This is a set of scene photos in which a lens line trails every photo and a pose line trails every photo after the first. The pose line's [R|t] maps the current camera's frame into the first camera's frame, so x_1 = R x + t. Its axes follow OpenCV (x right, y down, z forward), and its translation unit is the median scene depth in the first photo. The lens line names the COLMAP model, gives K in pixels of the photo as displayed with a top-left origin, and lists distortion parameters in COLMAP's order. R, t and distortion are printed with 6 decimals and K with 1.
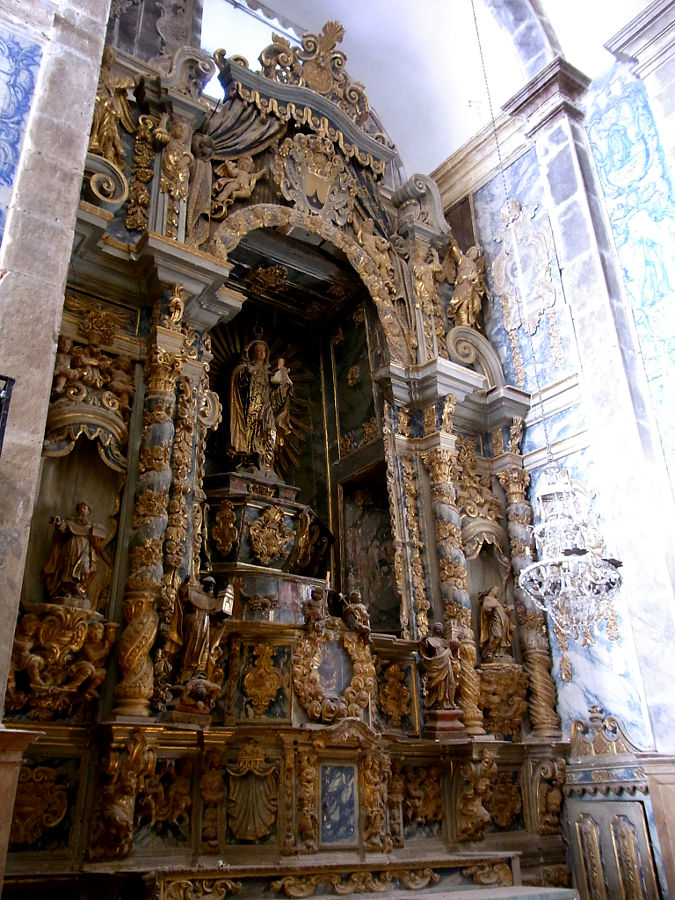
lens RADIAL K [[780.1, 0, 314.8], [0, 780.1, 430.0], [0, 0, 1]] dist [-0.092964, 0.072696]
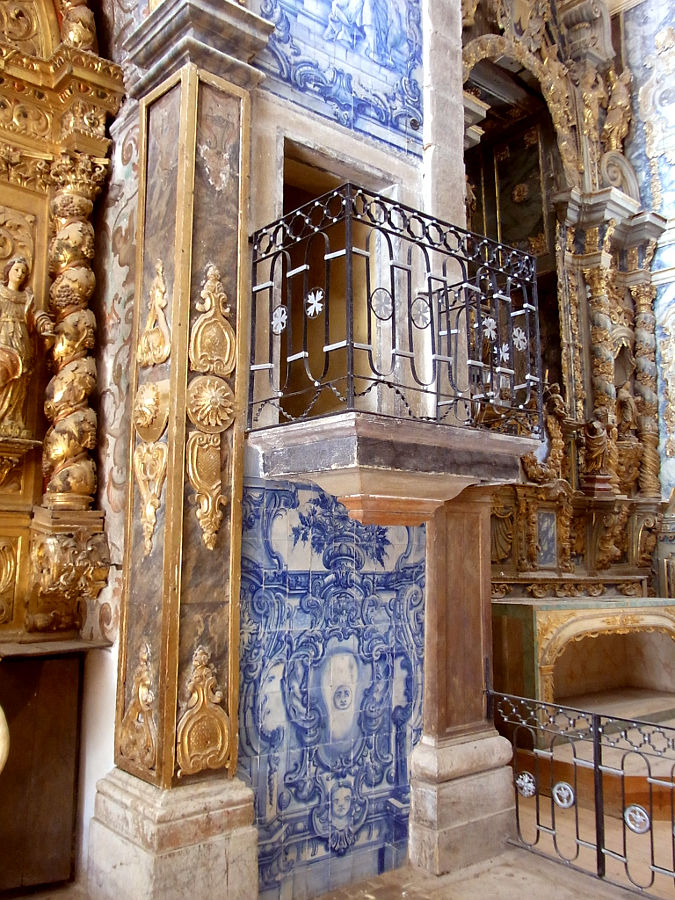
lens RADIAL K [[780.1, 0, 314.8], [0, 780.1, 430.0], [0, 0, 1]] dist [-0.092964, 0.072696]
pose [[0.997400, 0.035127, 0.062918, -0.332723], [-0.052212, 0.954060, 0.295030, -0.059424], [-0.049664, -0.297548, 0.953414, -0.168835]]
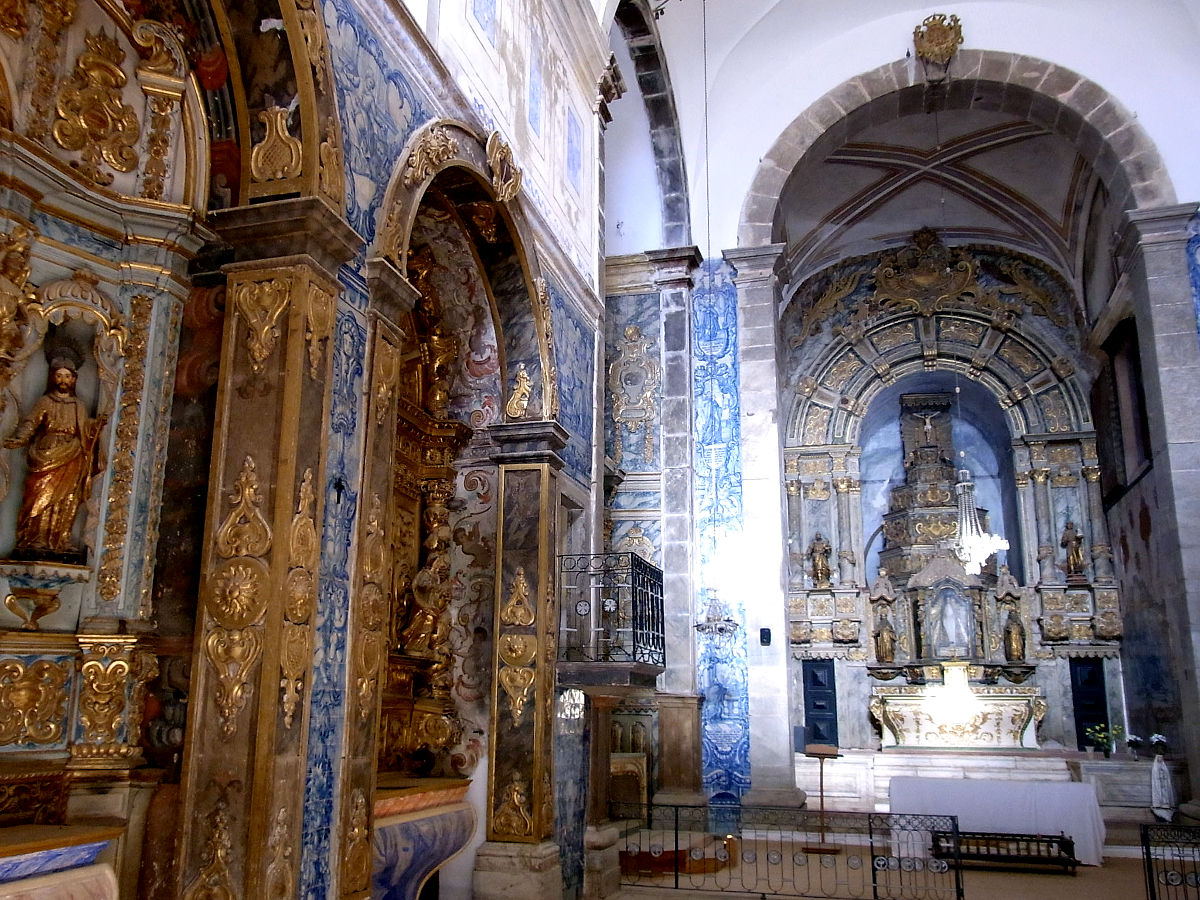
lens RADIAL K [[1149.2, 0, 600.0], [0, 1149.2, 450.0], [0, 0, 1]] dist [0.010566, 0.010012]
pose [[0.753940, 0.166816, 0.635411, -1.361662], [-0.303741, 0.946148, 0.112005, -0.364977], [-0.582508, -0.277445, 0.764008, -0.809595]]
